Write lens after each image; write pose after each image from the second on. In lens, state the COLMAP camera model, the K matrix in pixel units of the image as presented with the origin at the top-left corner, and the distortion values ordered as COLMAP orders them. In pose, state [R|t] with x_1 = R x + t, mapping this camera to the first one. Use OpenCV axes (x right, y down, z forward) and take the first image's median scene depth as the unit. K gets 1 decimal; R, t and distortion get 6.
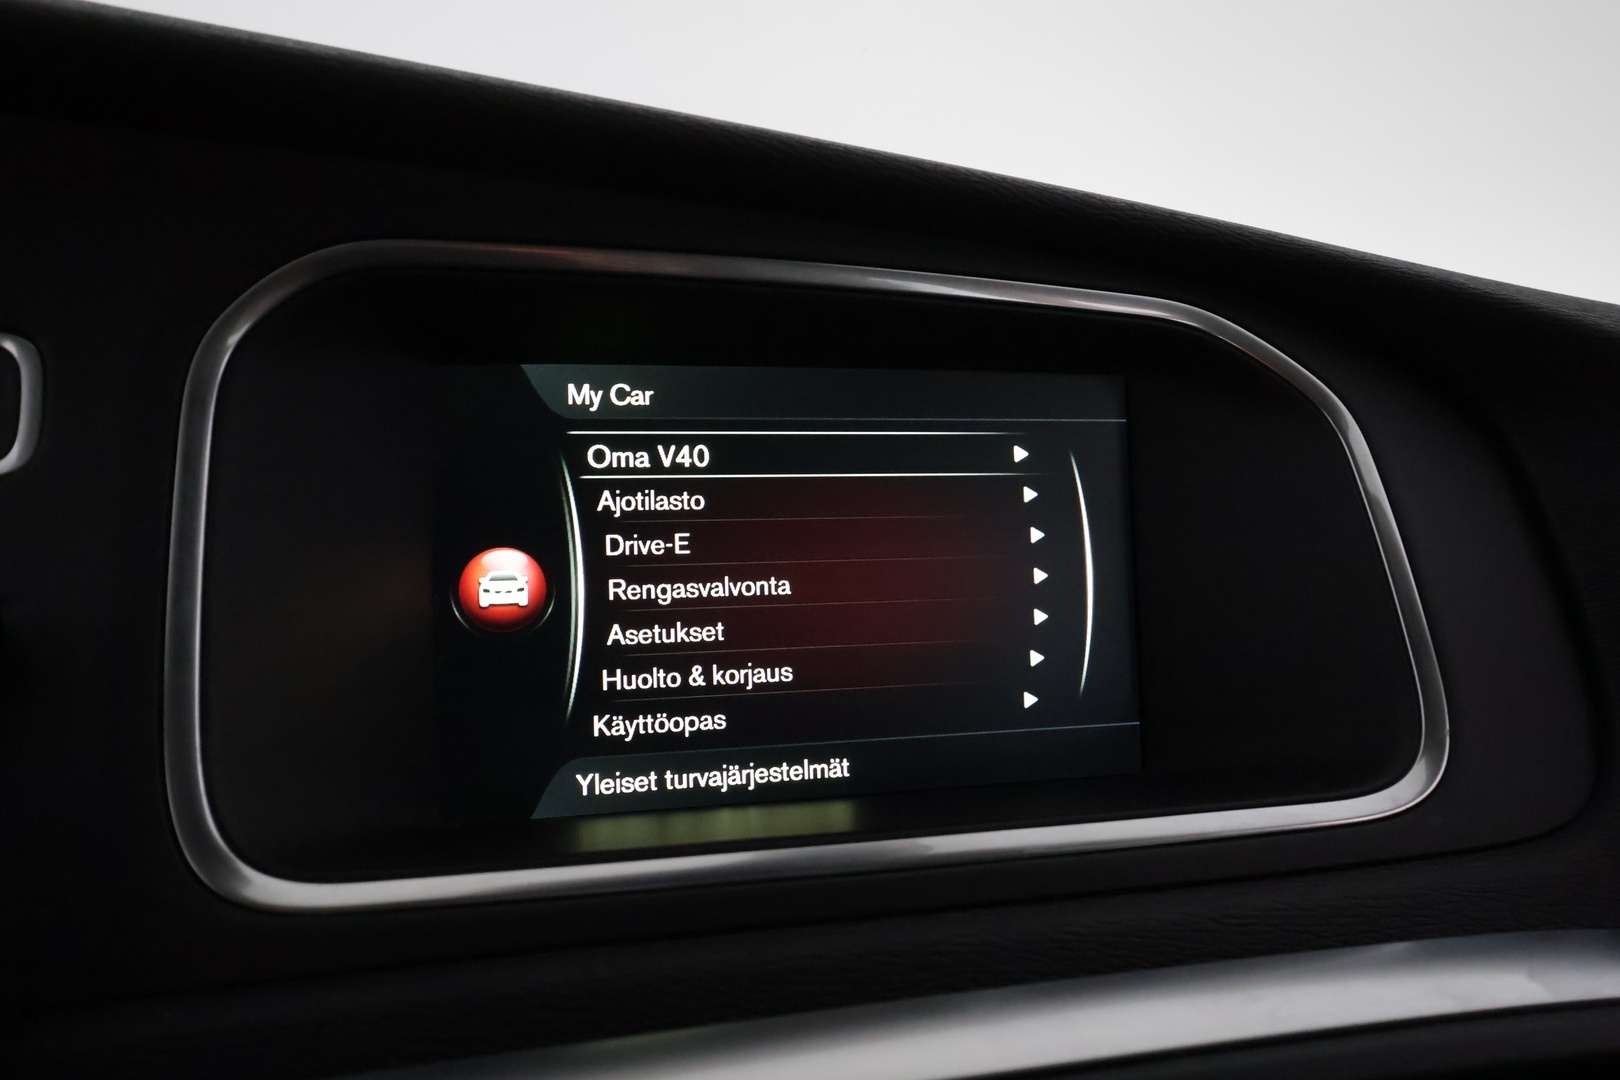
lens RADIAL K [[1244.6, 0, 818.5], [0, 1244.6, 532.3], [0, 0, 1]] dist [-0.015471, 0.010707]
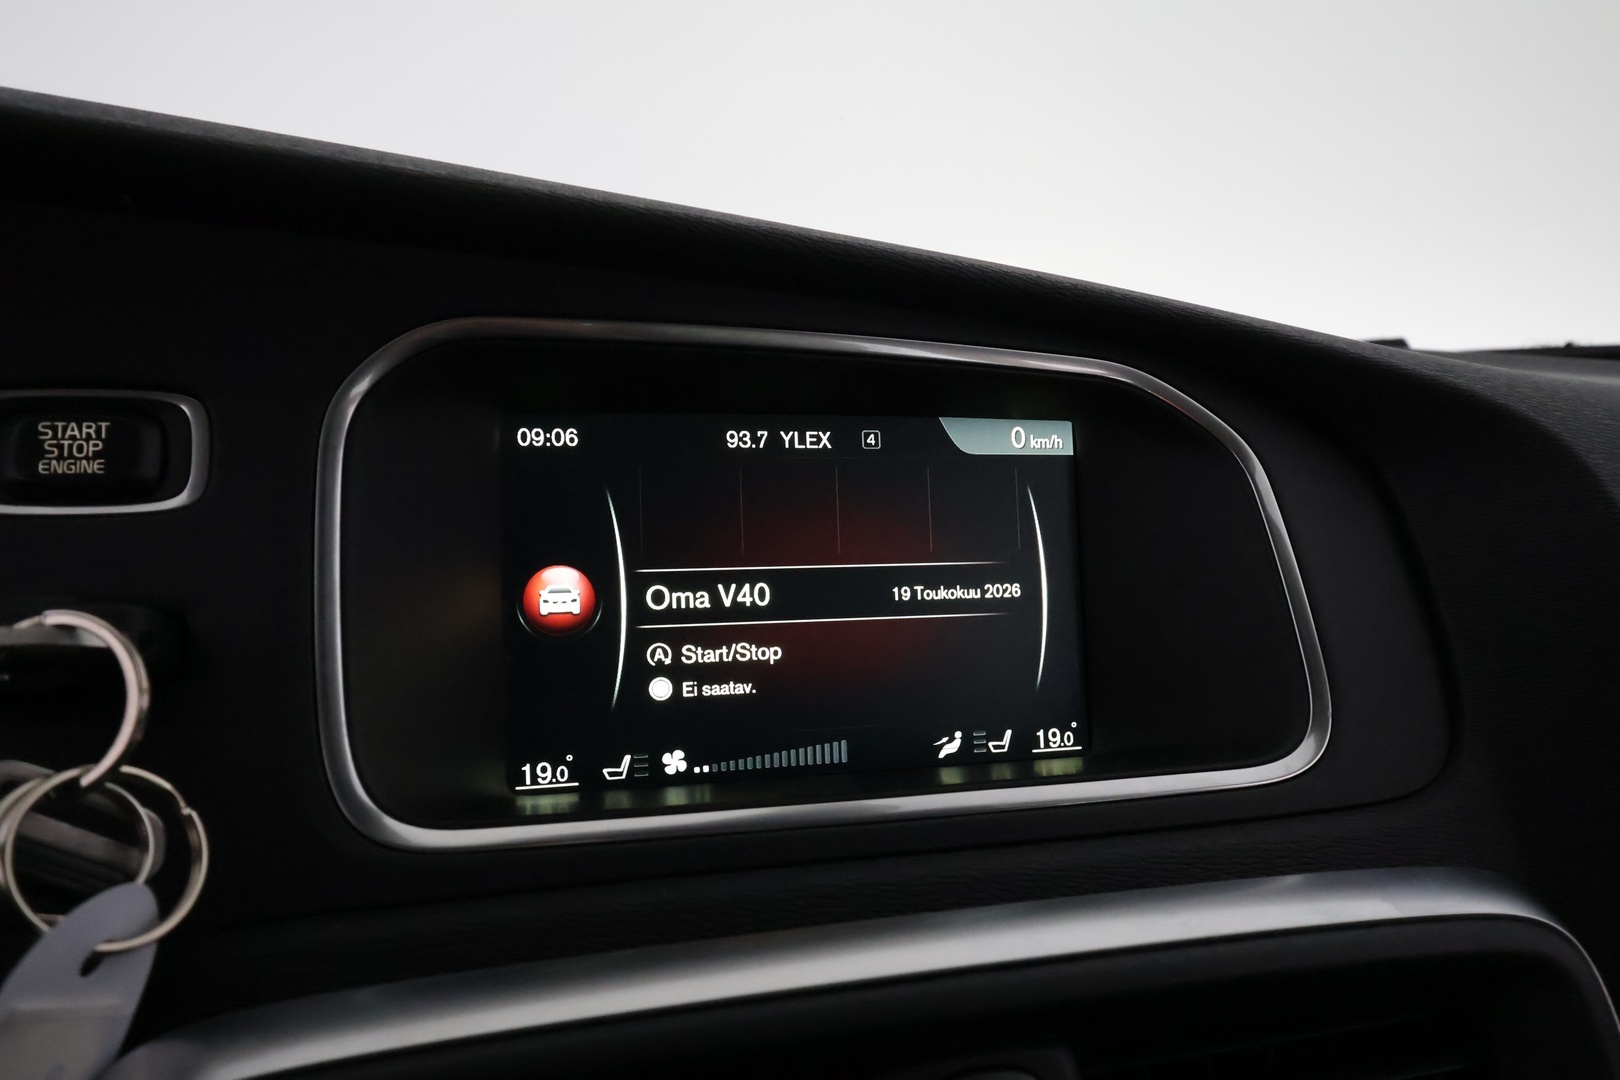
lens RADIAL K [[1244.6, 0, 825.8], [0, 1244.6, 533.9], [0, 0, 1]] dist [-0.015471, 0.010707]
pose [[0.999063, -0.000452, 0.043277, -0.050714], [0.000909, 0.999944, -0.010549, -0.005491], [-0.043270, 0.010579, 0.999007, -0.221987]]
